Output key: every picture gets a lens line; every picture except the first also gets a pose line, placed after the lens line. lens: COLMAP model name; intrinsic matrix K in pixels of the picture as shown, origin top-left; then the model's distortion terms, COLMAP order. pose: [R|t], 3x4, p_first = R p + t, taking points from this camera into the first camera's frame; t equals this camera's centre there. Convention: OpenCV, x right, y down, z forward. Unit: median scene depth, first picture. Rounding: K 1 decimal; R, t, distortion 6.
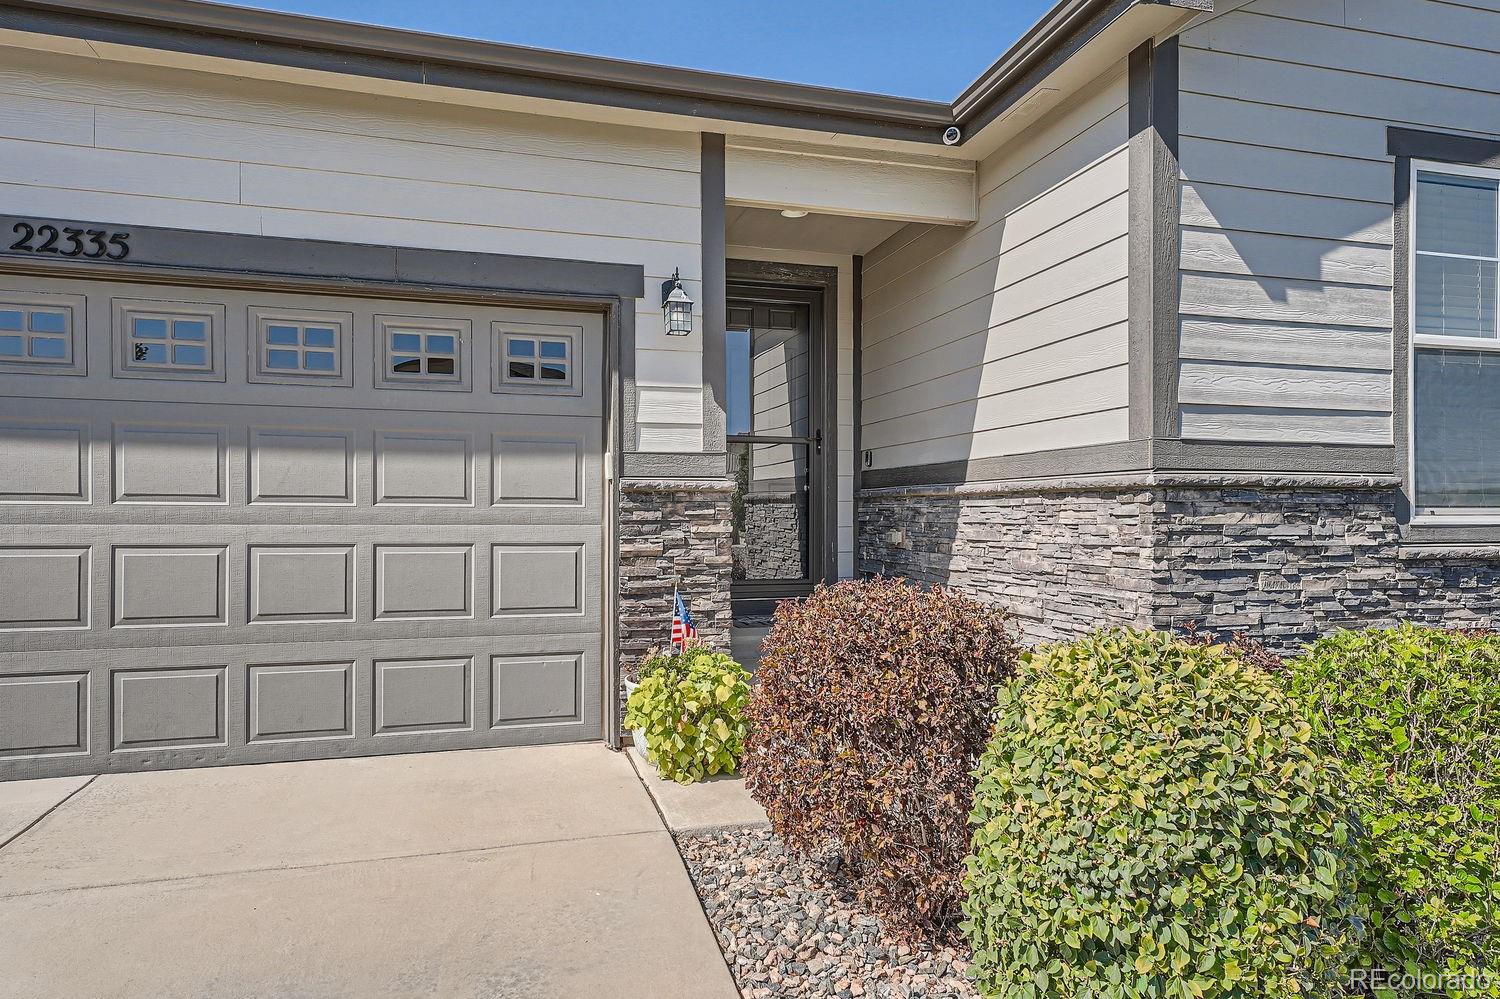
lens RADIAL K [[887.0, 0, 747.2], [0, 887.0, 515.8], [0, 0, 1]] dist [0.014711, -0.000377]
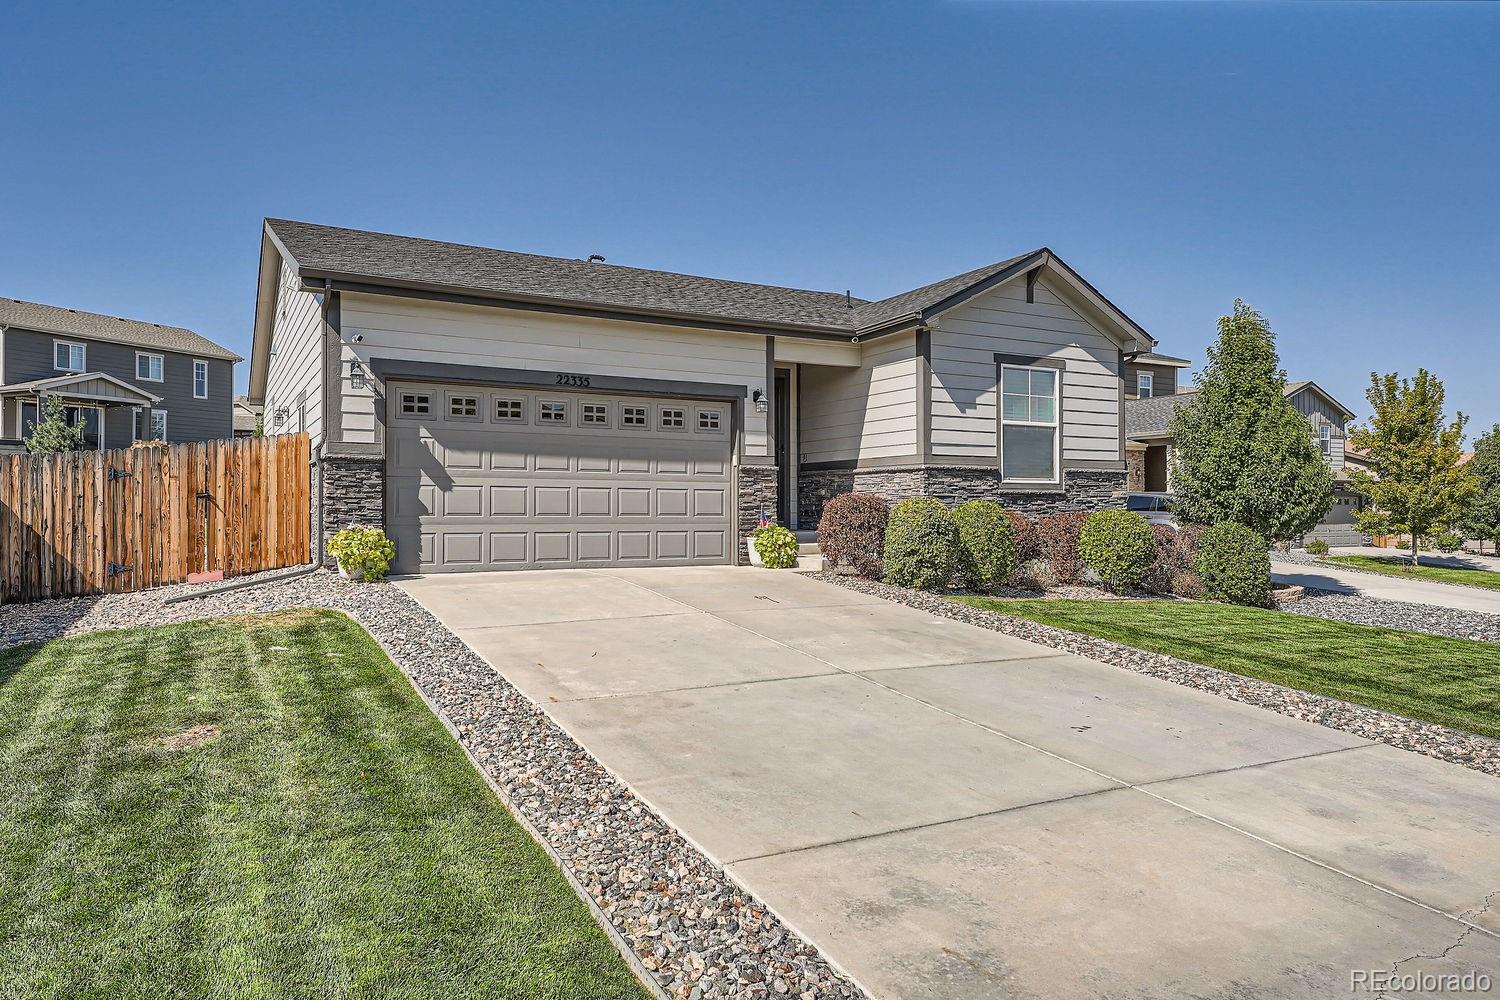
lens RADIAL K [[1006.1, 0, 744.9], [0, 1006.1, 502.4], [0, 0, 1]] dist [0.020410, 0.000569]
pose [[0.970933, 0.000727, 0.239351, -0.936287], [0.002373, 0.999917, -0.012660, 0.118920], [-0.239340, 0.012860, 0.970851, -2.134174]]
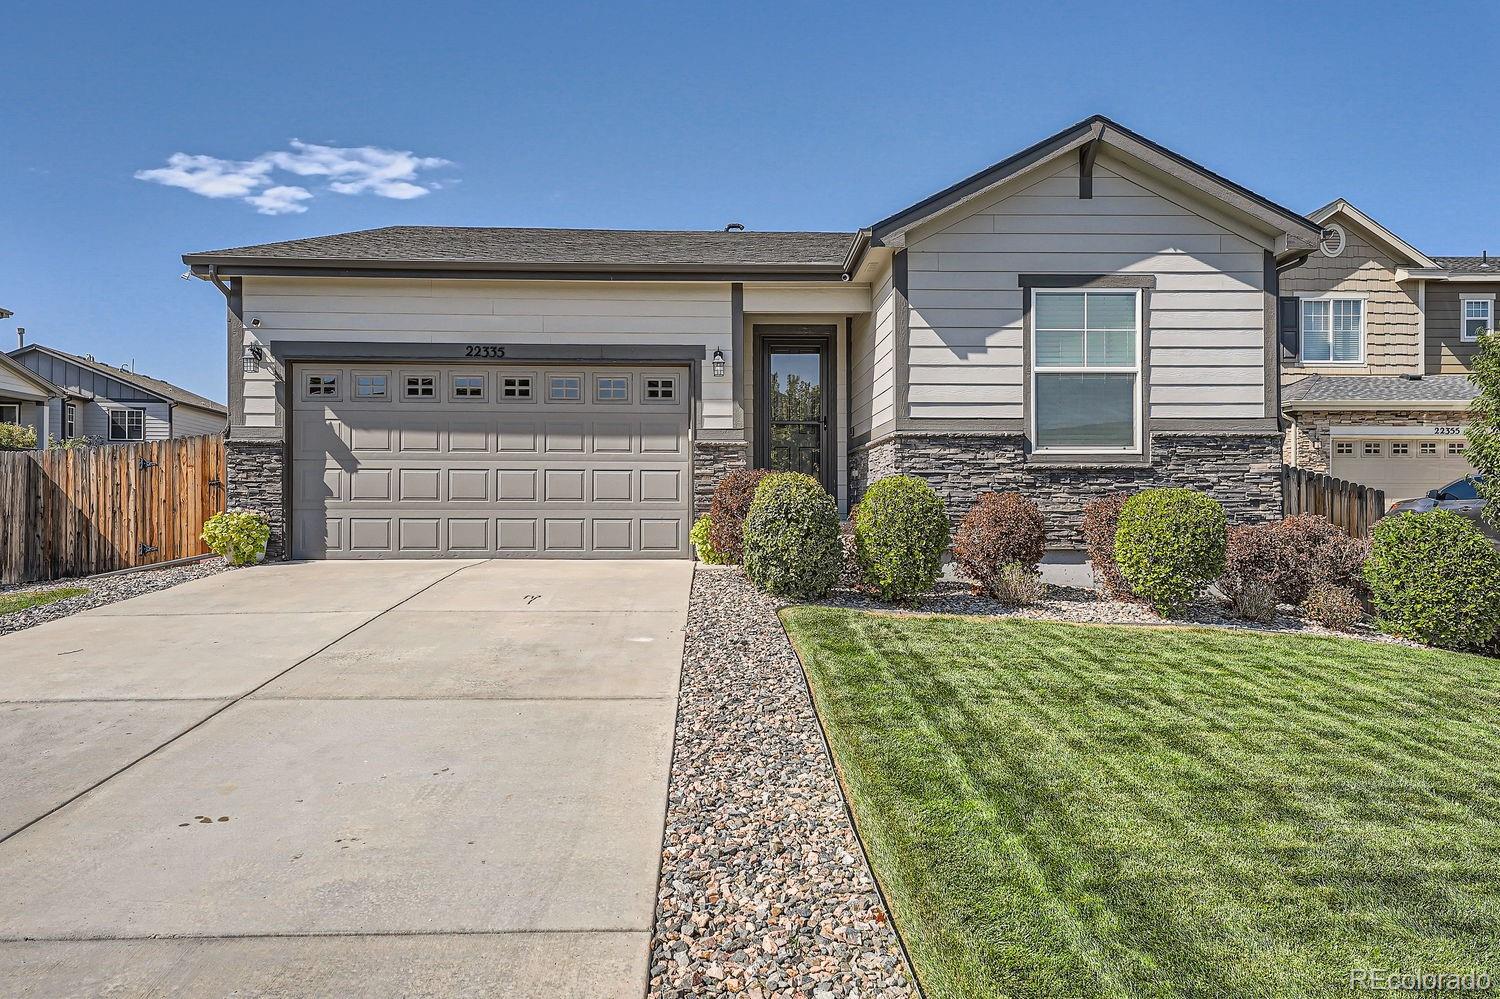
lens RADIAL K [[1006.1, 0, 762.2], [0, 1006.1, 504.0], [0, 0, 1]] dist [0.020410, 0.000569]
pose [[0.971271, -0.002931, -0.237958, 0.686534], [0.000328, 0.999940, -0.010978, 0.160280], [0.237976, 0.010584, 0.971213, -1.562983]]
